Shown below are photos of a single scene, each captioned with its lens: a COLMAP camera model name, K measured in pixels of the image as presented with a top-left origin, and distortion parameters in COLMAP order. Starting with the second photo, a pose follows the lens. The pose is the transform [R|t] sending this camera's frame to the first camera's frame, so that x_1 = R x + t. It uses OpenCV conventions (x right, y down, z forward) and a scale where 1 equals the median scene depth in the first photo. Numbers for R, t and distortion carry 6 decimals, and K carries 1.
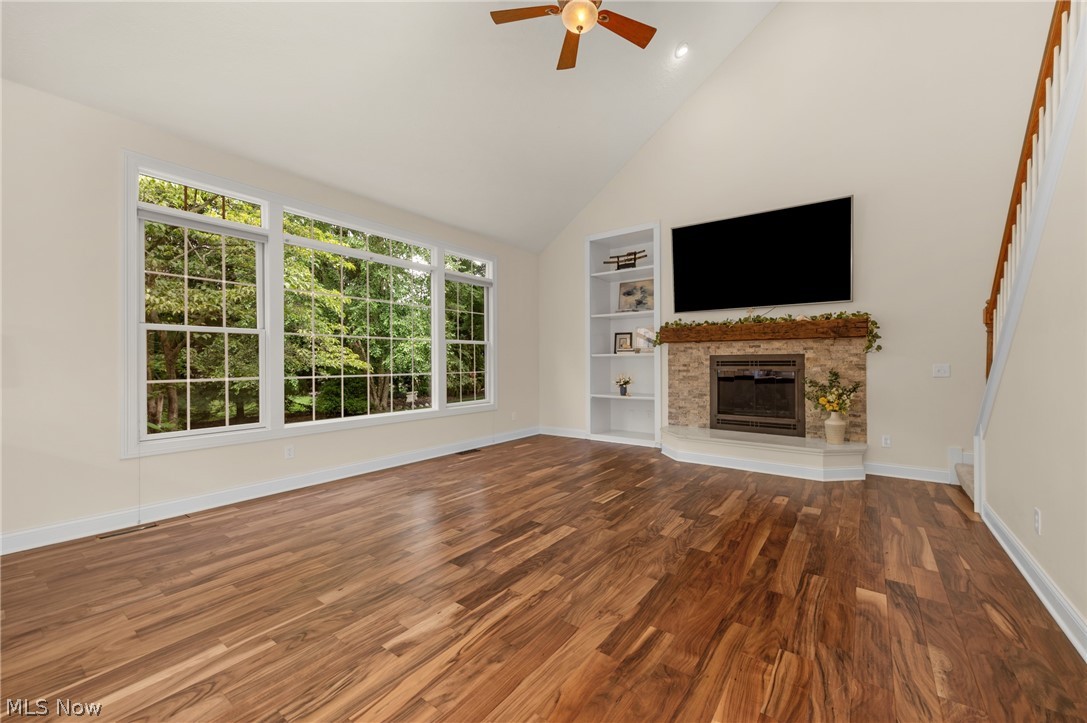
lens RADIAL K [[396.6, 0, 543.5], [0, 396.6, 361.5], [0, 0, 1]] dist [0.011664, -0.000019]
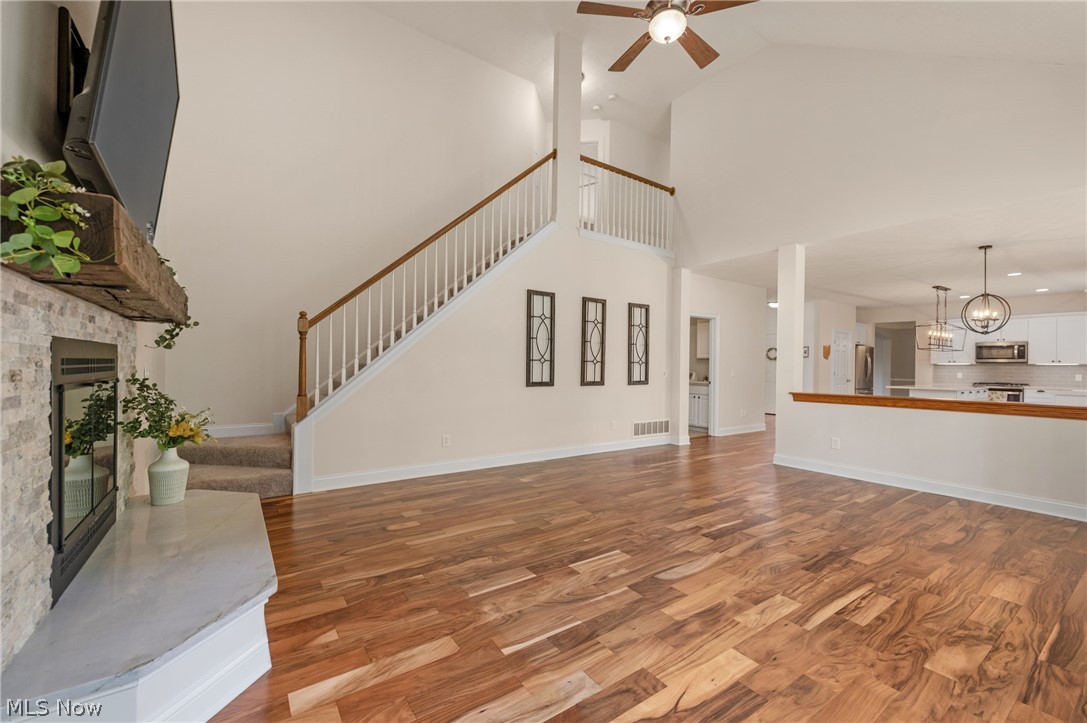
lens RADIAL K [[470.2, 0, 517.4], [0, 470.2, 366.2], [0, 0, 1]] dist [0.011101, -0.000147]
pose [[-0.937904, -0.010728, 0.346728, 0.017537], [-0.010705, 0.999941, 0.001981, 0.000166], [-0.346729, -0.001854, -0.937964, 1.697323]]
